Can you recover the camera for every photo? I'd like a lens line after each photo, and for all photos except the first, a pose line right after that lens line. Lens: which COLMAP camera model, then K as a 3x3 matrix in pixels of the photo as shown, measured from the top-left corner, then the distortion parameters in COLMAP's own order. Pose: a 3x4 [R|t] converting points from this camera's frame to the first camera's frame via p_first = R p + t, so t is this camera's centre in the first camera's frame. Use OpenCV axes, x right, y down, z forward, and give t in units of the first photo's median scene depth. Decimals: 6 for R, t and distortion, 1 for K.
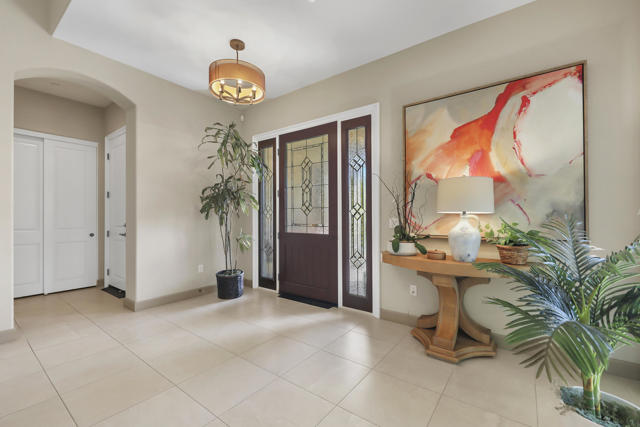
lens RADIAL K [[269.4, 0, 319.5], [0, 269.4, 211.5], [0, 0, 1]] dist [0.010327, -0.000083]
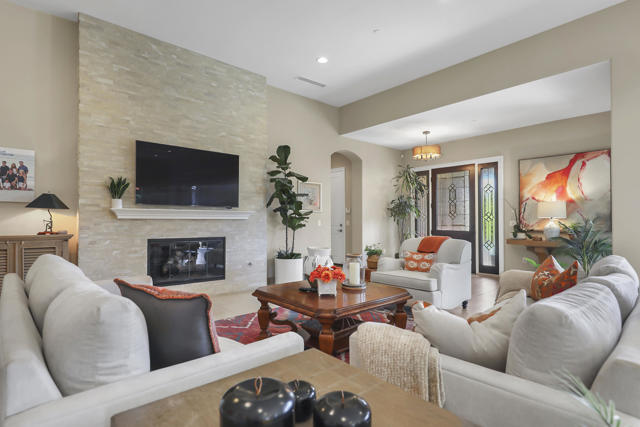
lens RADIAL K [[331.8, 0, 334.7], [0, 331.8, 215.5], [0, 0, 1]] dist [0.005553, 0.000443]
pose [[0.984921, 0.001100, -0.173002, -0.558834], [-0.002073, 0.999983, -0.005439, 0.003220], [0.172993, 0.005716, 0.984906, -1.522497]]
